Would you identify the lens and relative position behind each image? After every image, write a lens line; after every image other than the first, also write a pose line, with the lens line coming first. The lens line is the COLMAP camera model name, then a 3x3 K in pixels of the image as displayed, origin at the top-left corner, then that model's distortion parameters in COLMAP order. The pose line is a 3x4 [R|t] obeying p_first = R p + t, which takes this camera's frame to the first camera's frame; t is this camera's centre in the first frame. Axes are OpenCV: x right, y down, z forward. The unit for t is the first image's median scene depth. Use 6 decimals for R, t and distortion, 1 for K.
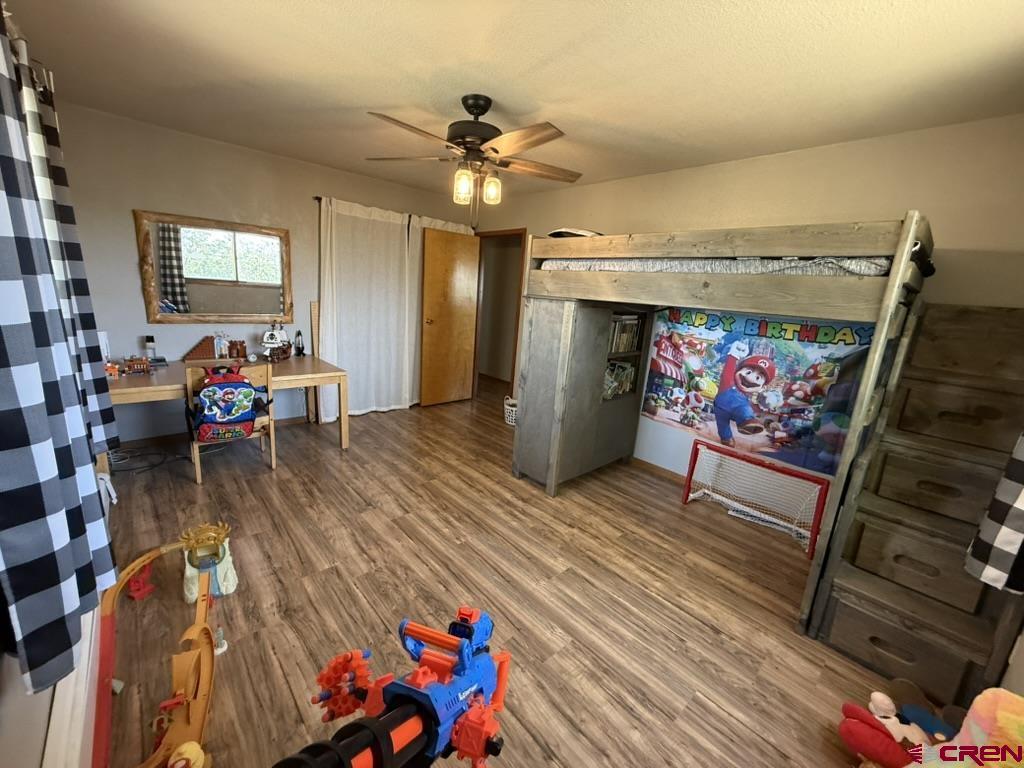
lens RADIAL K [[408.4, 0, 504.1], [0, 408.4, 382.0], [0, 0, 1]] dist [0.001420, 0.000368]
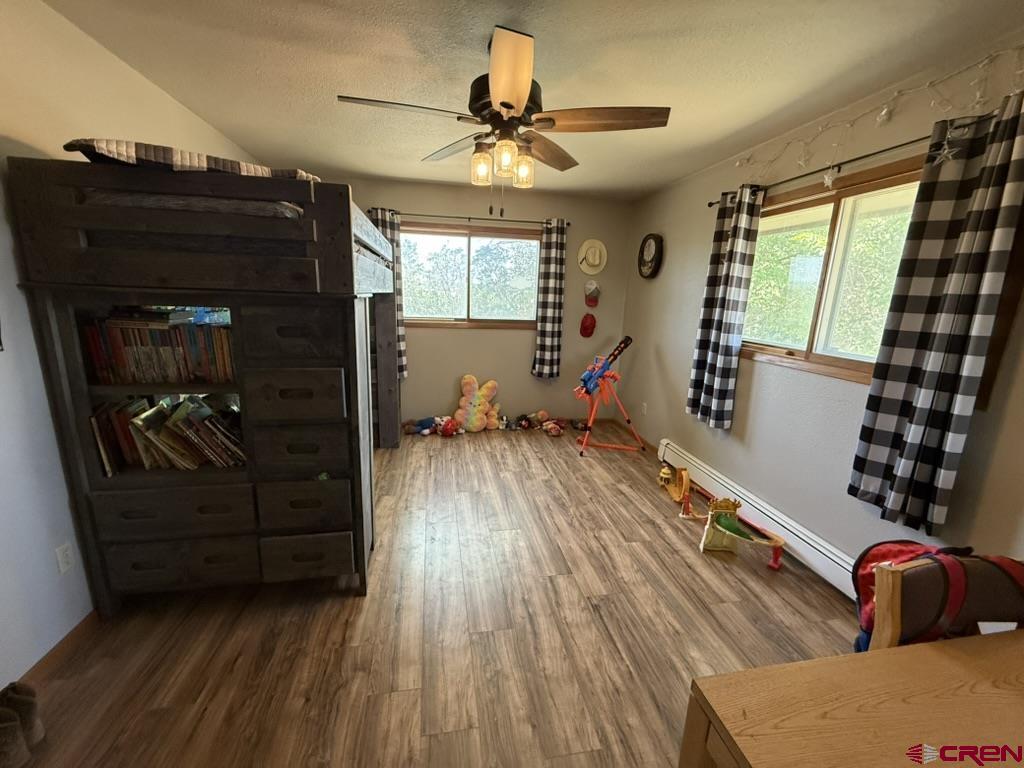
lens RADIAL K [[408.4, 0, 509.6], [0, 408.4, 380.4], [0, 0, 1]] dist [0.001420, 0.000368]
pose [[-0.846465, -0.209178, 0.489633, -0.486754], [0.018859, 0.907241, 0.420189, -0.382995], [-0.532110, 0.364909, -0.764003, 1.535789]]
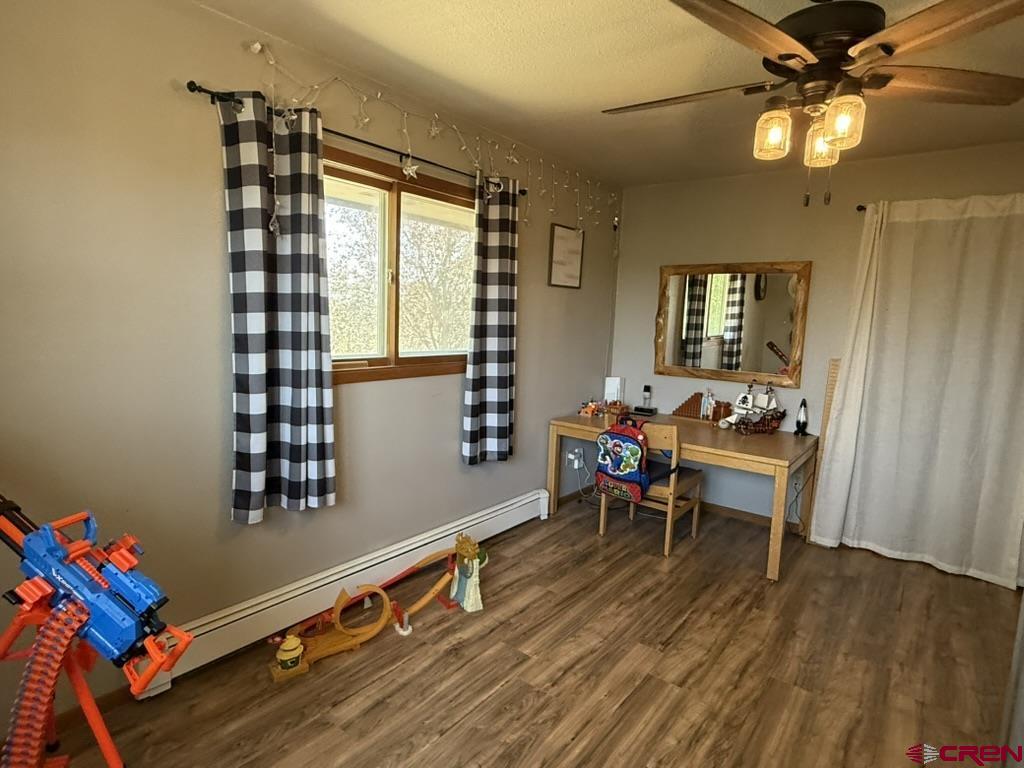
lens RADIAL K [[559.6, 0, 509.9], [0, 559.6, 383.7], [0, 0, 1]] dist [0.000495, -0.000906]
pose [[0.176014, 0.060479, -0.982528, 0.518122], [-0.237544, 0.971224, 0.017229, -0.072174], [0.955297, 0.230361, 0.185315, 0.503977]]
